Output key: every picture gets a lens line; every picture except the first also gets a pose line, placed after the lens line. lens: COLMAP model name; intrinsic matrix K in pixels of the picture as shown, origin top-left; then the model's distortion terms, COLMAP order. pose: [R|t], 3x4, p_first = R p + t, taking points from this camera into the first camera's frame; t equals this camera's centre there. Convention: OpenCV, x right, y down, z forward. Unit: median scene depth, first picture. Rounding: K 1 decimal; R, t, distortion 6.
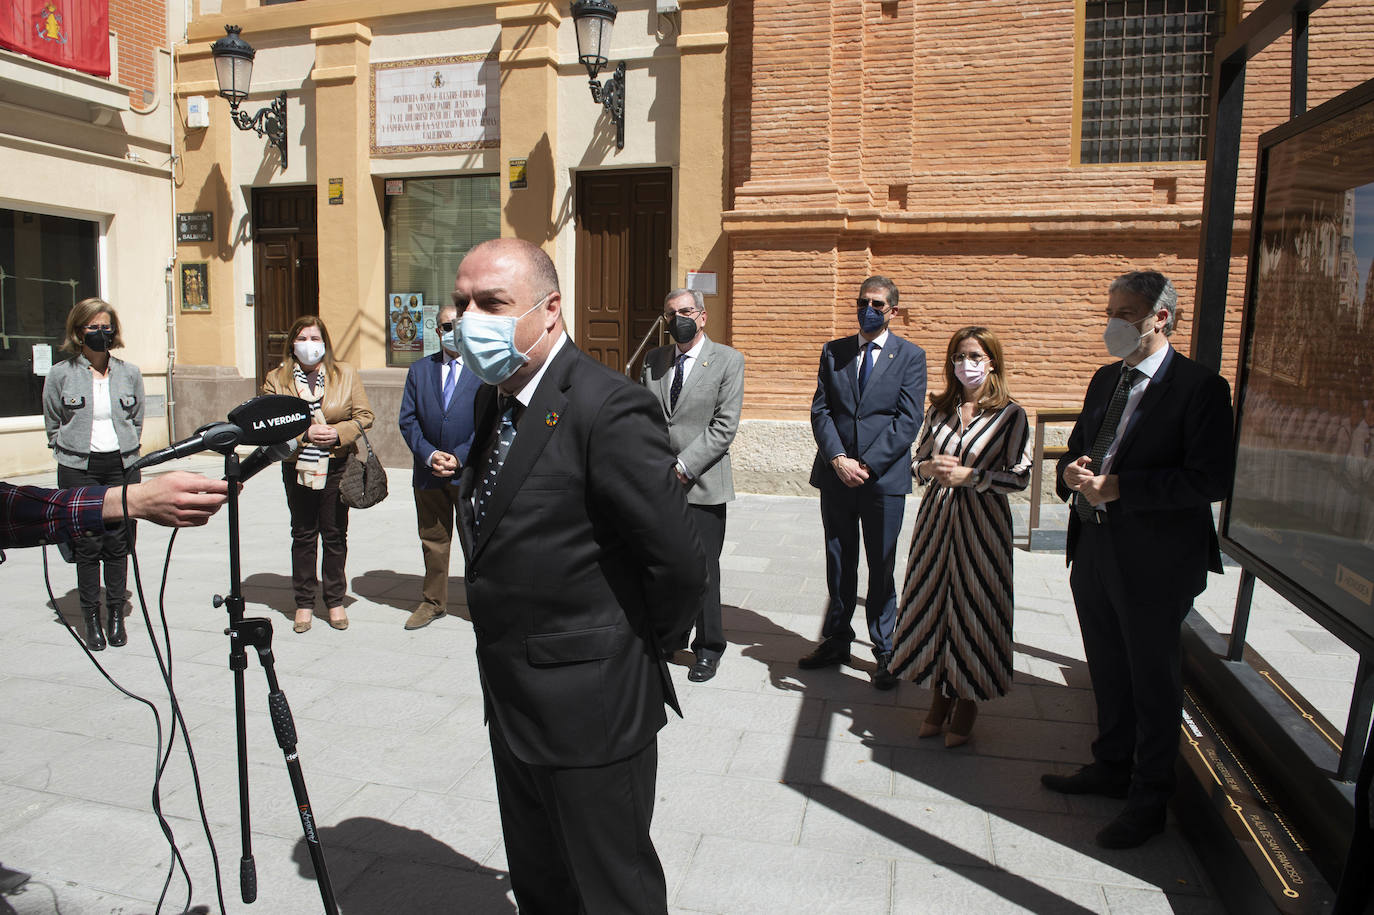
lens RADIAL K [[931.3, 0, 690.7], [0, 931.3, 461.5], [0, 0, 1]] dist [-0.053094, -0.002183]
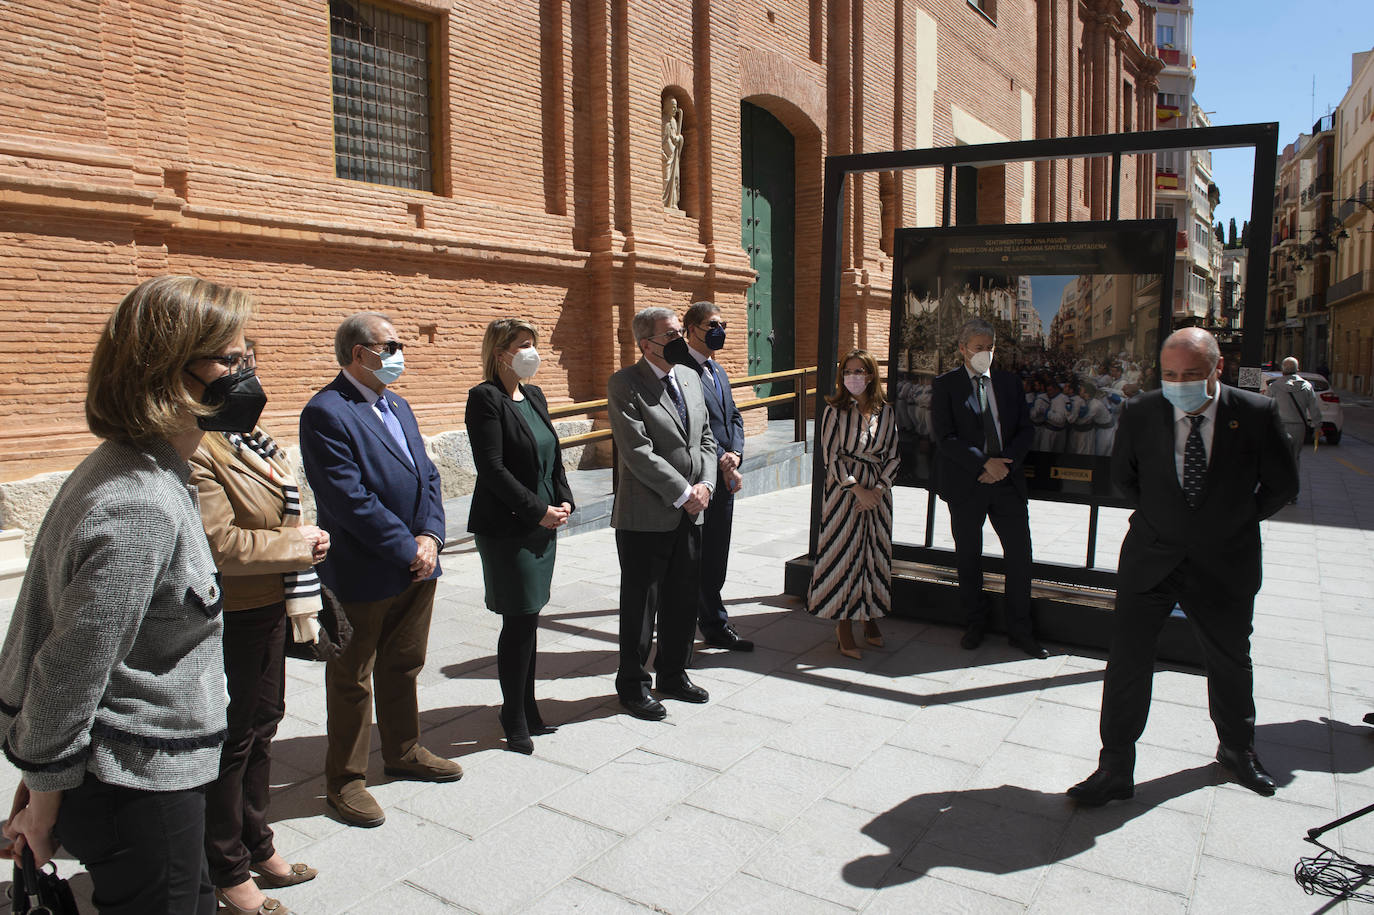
lens RADIAL K [[962.4, 0, 689.5], [0, 962.4, 460.0], [0, 0, 1]] dist [-0.044552, -0.008920]
pose [[0.334971, -0.112607, 0.935475, -0.453355], [0.126181, 0.989251, 0.073898, -0.047246], [-0.933741, 0.093286, 0.345580, 0.307705]]
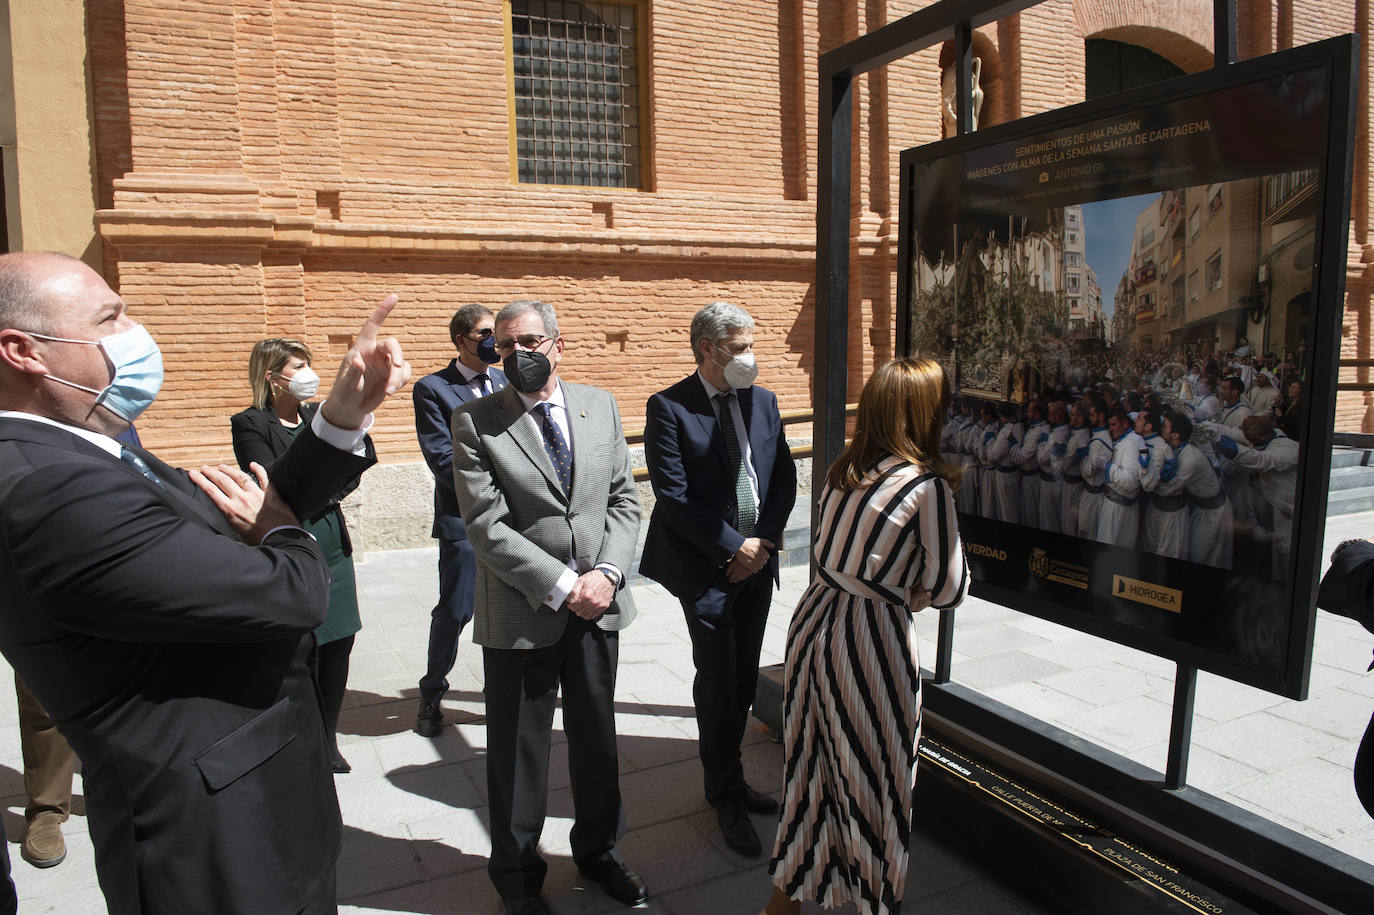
lens RADIAL K [[931.3, 0, 688.4], [0, 931.3, 461.5], [0, 0, 1]] dist [-0.053094, -0.002183]
pose [[0.764753, -0.094384, 0.637373, -0.088015], [0.112584, 0.993569, 0.012046, -0.023785], [-0.634412, 0.062545, 0.770461, 0.152457]]
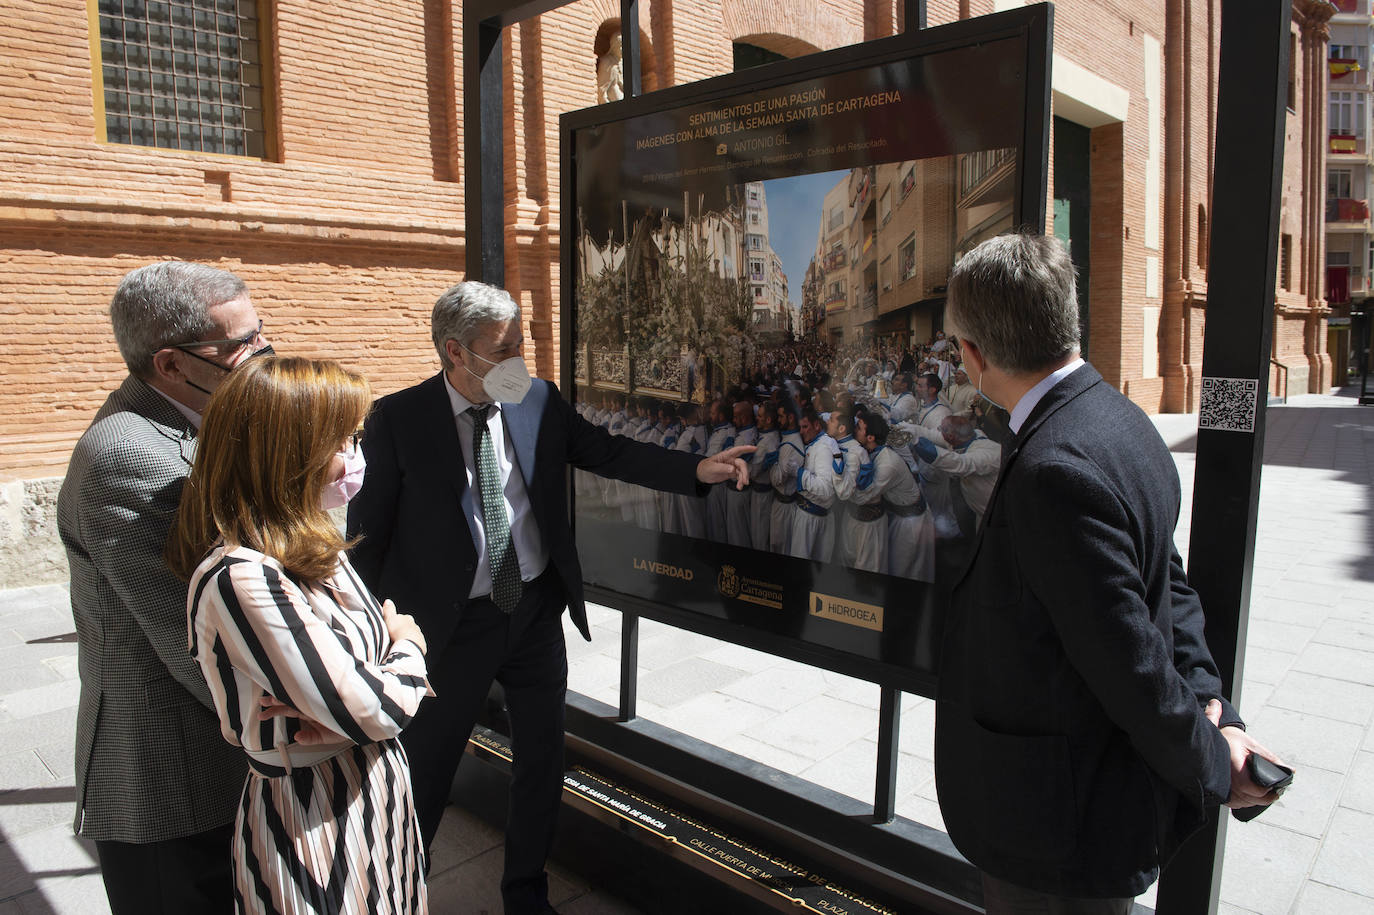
lens RADIAL K [[931.3, 0, 687.0], [0, 931.3, 461.0], [0, 0, 1]] dist [-0.053094, -0.002183]
pose [[0.491642, -0.122004, 0.862208, -0.042545], [0.136198, 0.988724, 0.062244, -0.028454], [-0.860080, 0.086829, 0.502715, 0.189092]]
